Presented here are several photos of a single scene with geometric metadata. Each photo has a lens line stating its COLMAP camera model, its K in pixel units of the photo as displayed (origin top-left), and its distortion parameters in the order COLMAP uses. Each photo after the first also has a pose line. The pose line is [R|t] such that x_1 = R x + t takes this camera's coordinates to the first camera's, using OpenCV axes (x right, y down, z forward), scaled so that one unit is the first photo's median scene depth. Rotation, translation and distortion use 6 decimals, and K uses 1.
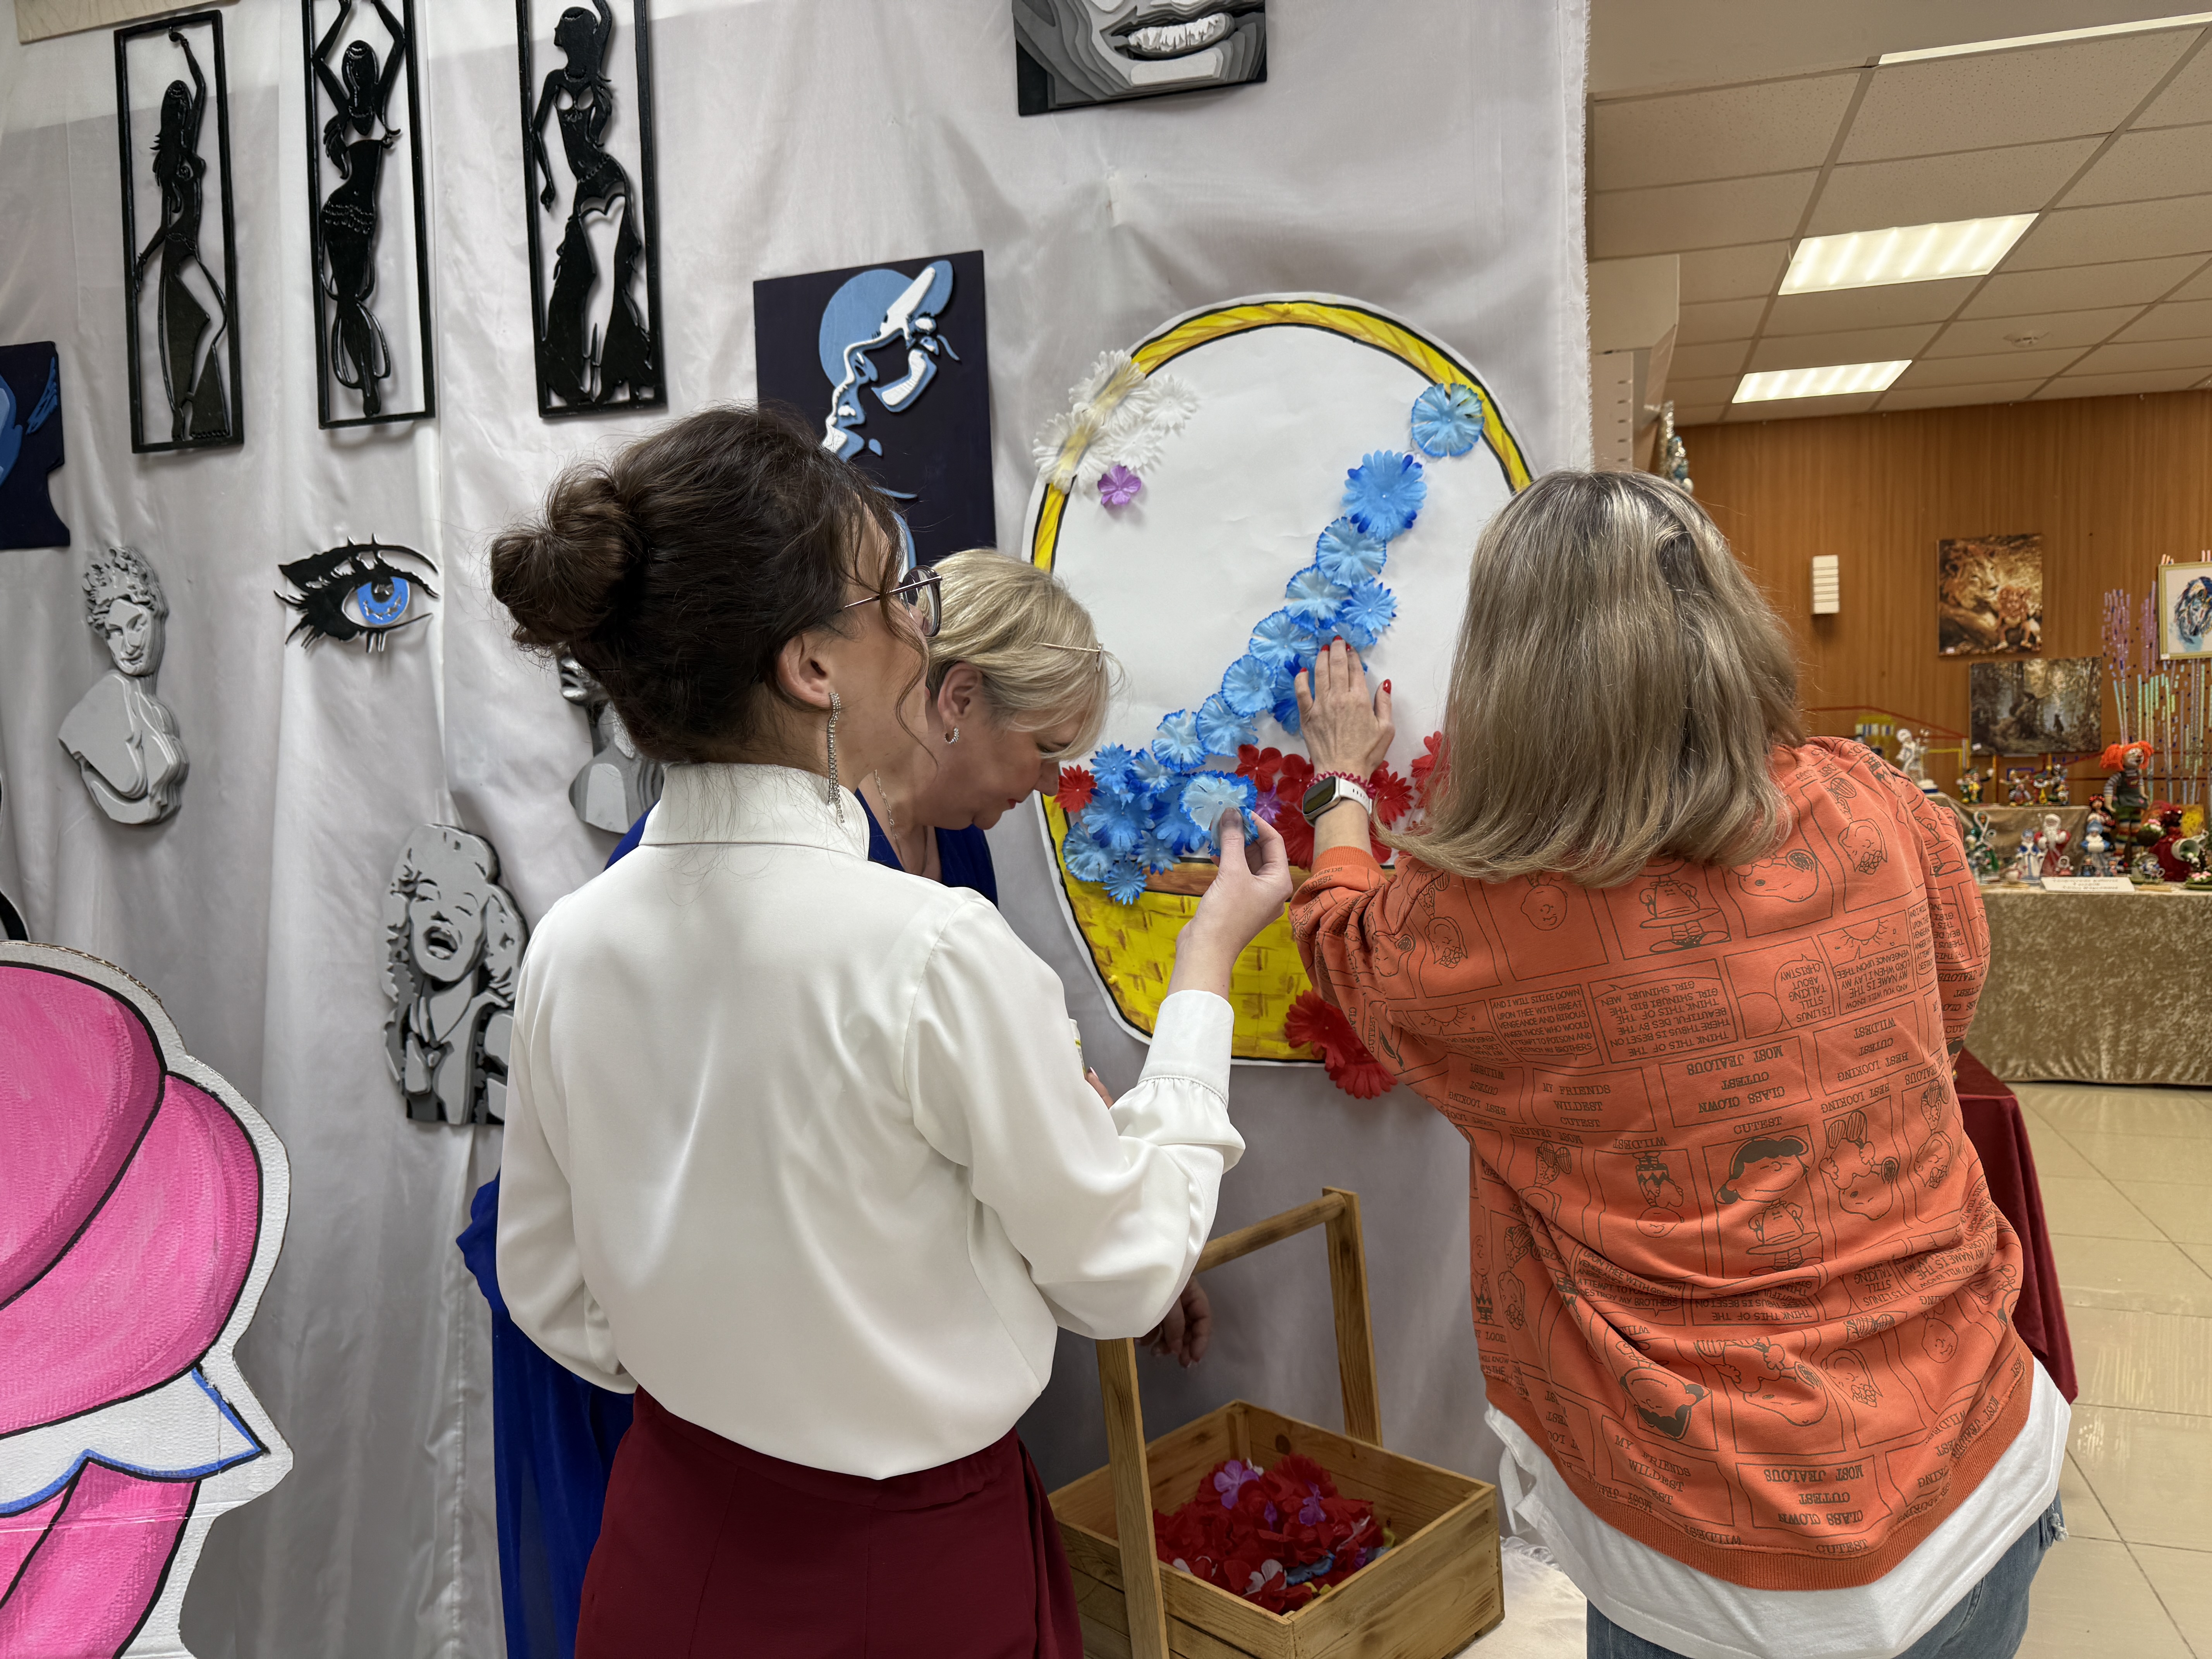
lens RADIAL K [[1552.5, 0, 1112.1], [0, 1552.5, 837.3], [0, 0, 1]] dist [0.116828, -0.165493]
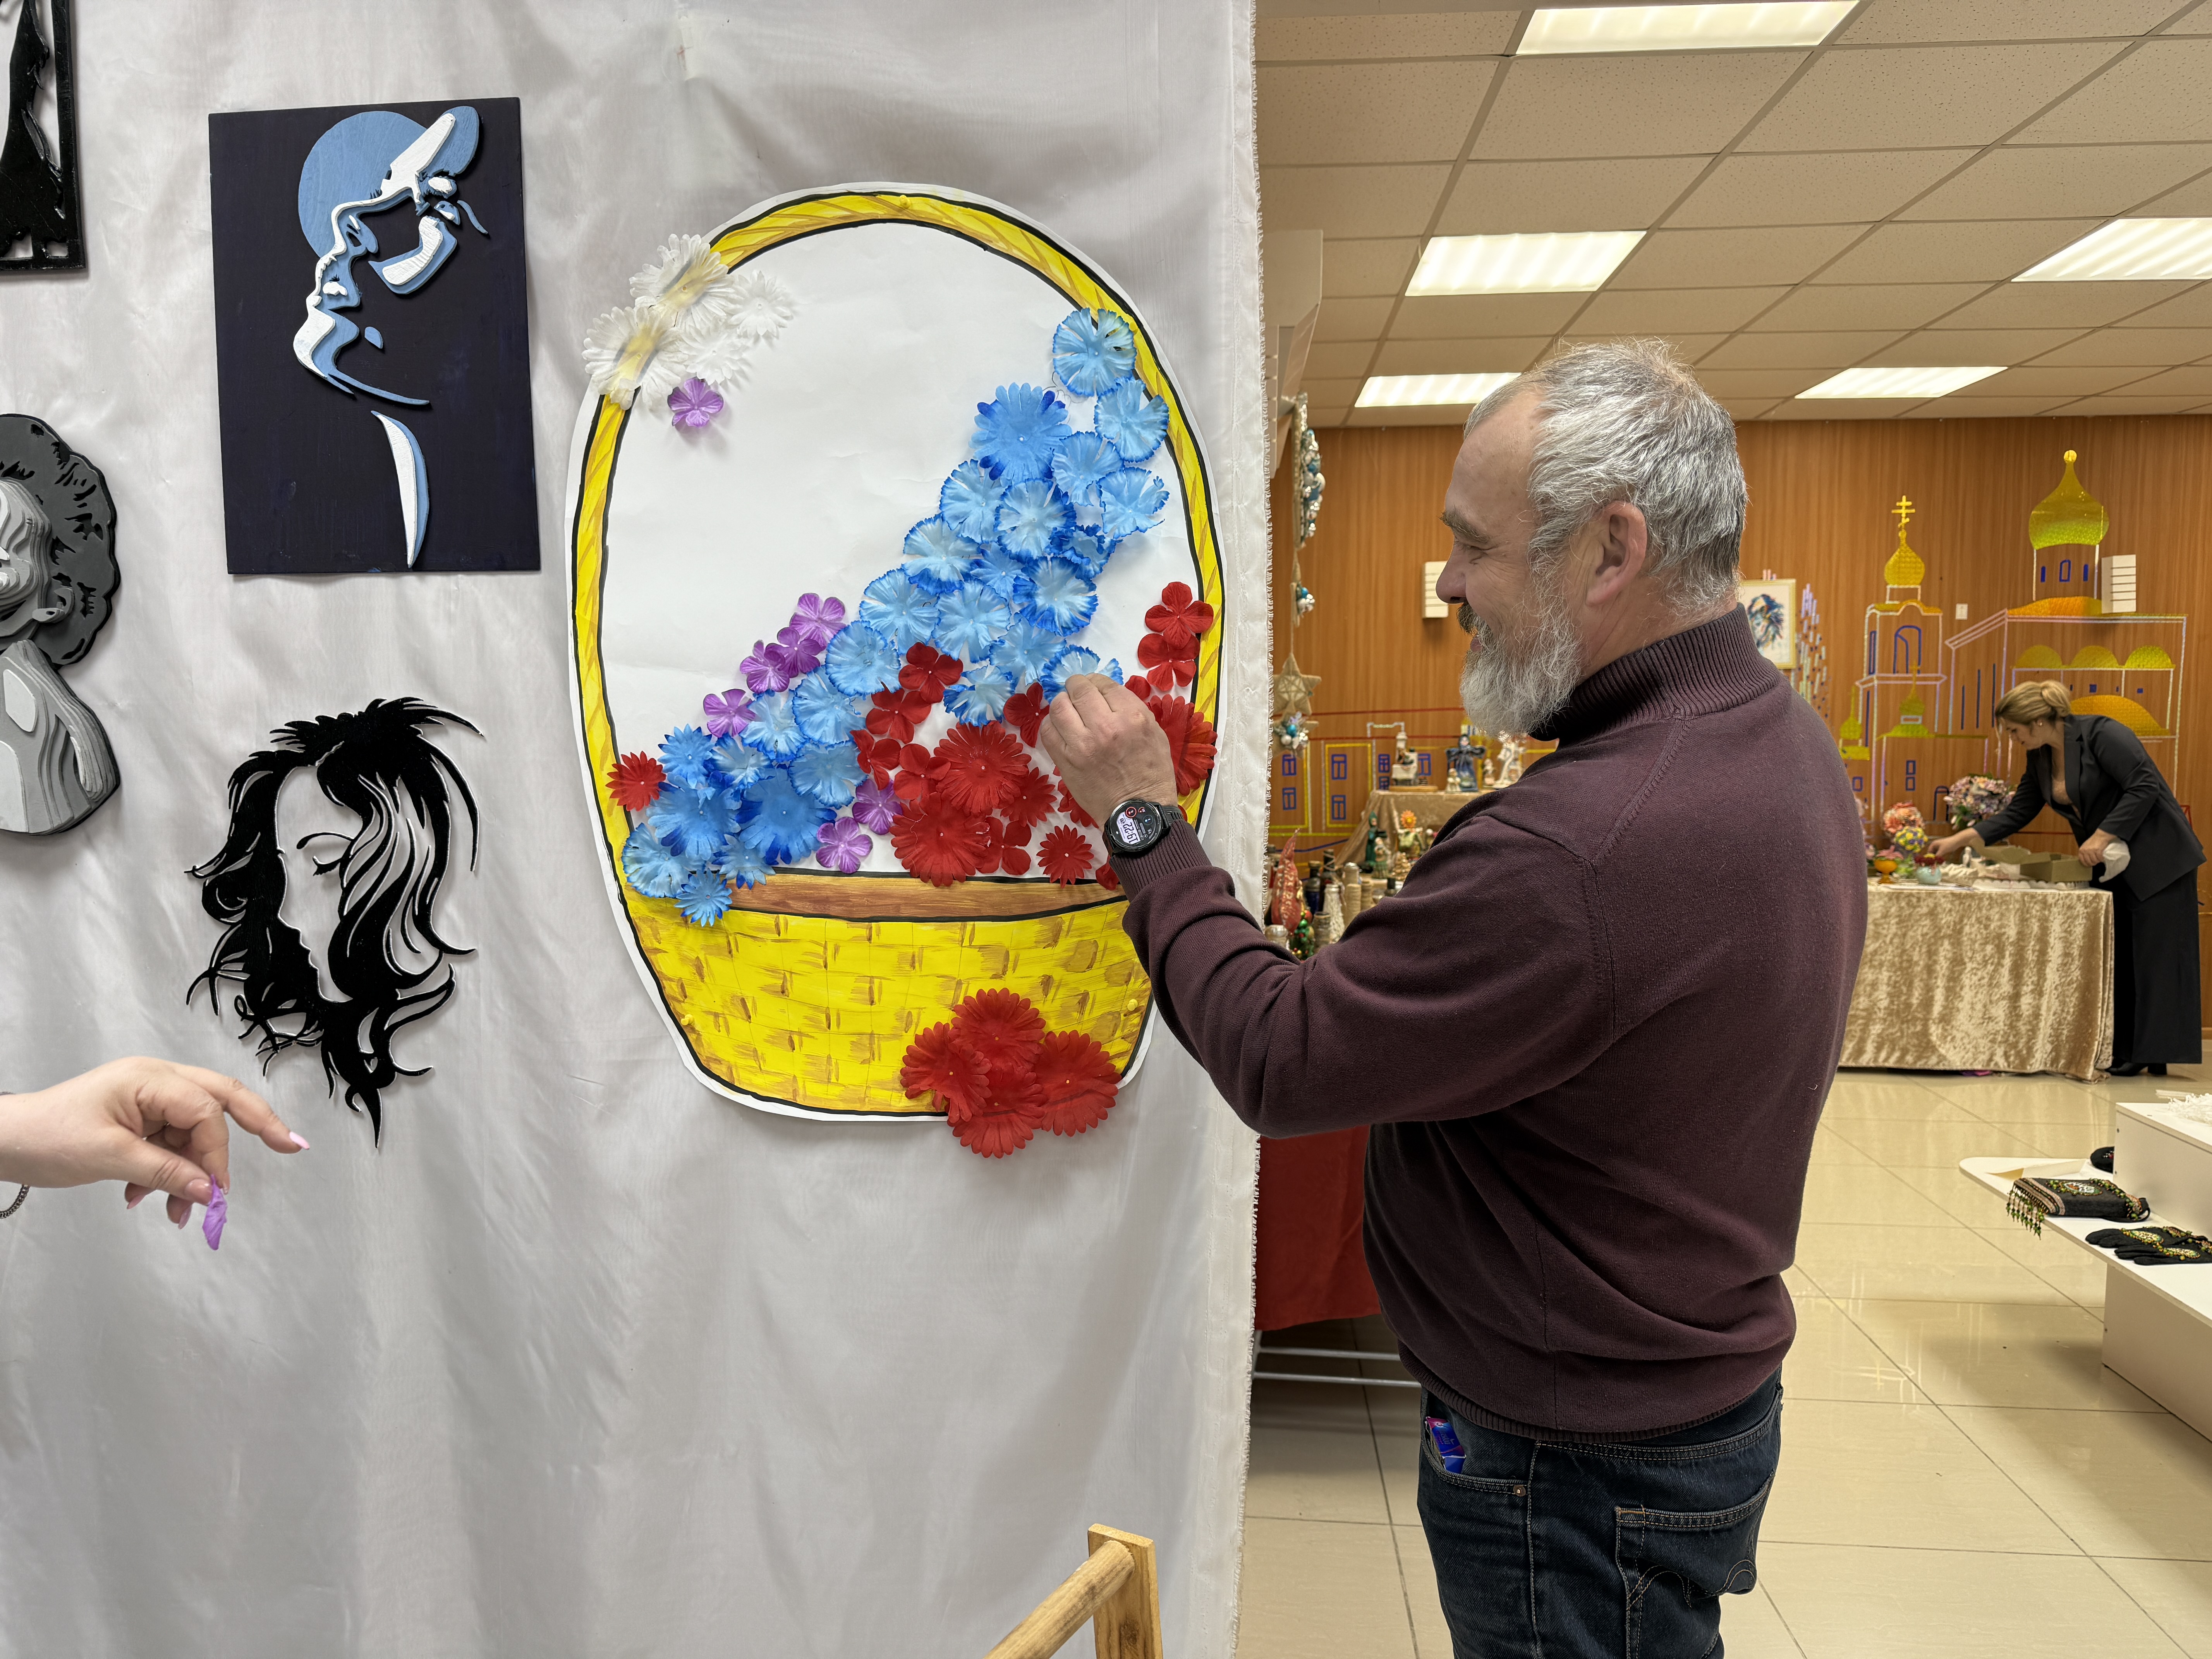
lens RADIAL K [[1552.5, 0, 1112.1], [0, 1552.5, 837.3], [0, 0, 1]] dist [0.116828, -0.165493]
pose [[0.973283, 0.004735, 0.229561, 0.028010], [-0.006487, 0.999955, 0.006878, -0.009655], [-0.229518, -0.008183, 0.973270, 0.161081]]
